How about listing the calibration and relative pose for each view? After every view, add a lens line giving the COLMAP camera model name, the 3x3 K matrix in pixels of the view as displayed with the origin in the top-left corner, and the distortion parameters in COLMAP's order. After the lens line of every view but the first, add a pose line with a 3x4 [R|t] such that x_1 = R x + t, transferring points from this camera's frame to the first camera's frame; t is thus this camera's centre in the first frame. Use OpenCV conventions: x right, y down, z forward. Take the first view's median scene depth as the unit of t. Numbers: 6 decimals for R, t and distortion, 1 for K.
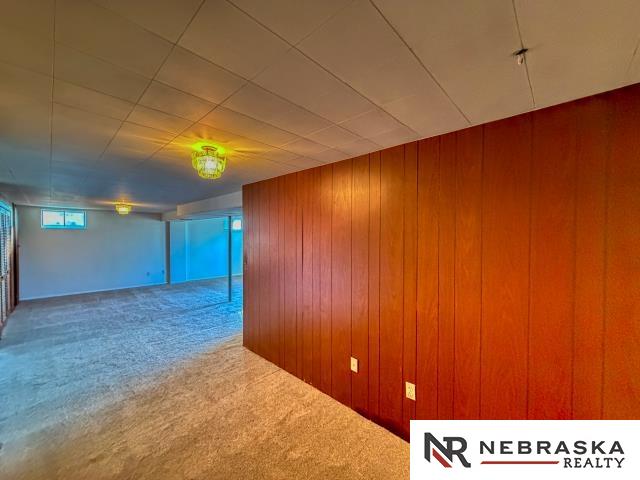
lens RADIAL K [[254.3, 0, 318.1], [0, 254.3, 240.0], [0, 0, 1]] dist [0.000869, -0.000332]
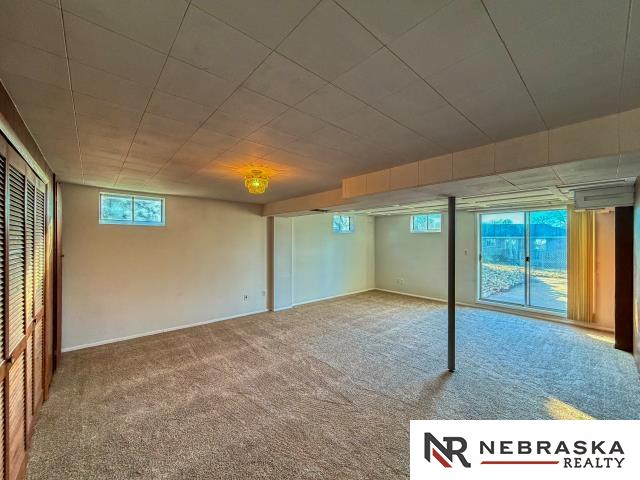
lens RADIAL K [[254.3, 0, 318.1], [0, 254.3, 240.0], [0, 0, 1]] dist [0.000869, -0.000332]
pose [[0.996256, -0.000709, -0.086445, -0.582670], [-0.000837, 0.999840, -0.017846, -0.001339], [0.086444, 0.017852, 0.996097, 0.502238]]
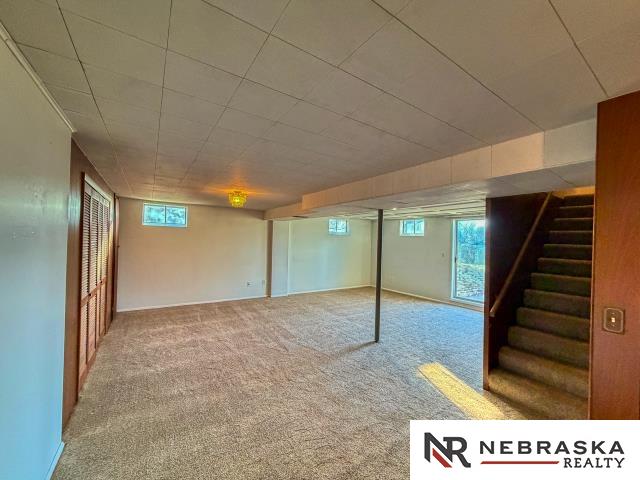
lens RADIAL K [[254.3, 0, 318.1], [0, 254.3, 240.0], [0, 0, 1]] dist [0.000869, -0.000332]
pose [[0.974909, 0.023294, -0.221384, -0.369363], [-0.027887, 0.999455, -0.017645, -0.000554], [0.220852, 0.023376, 0.975027, 0.342218]]
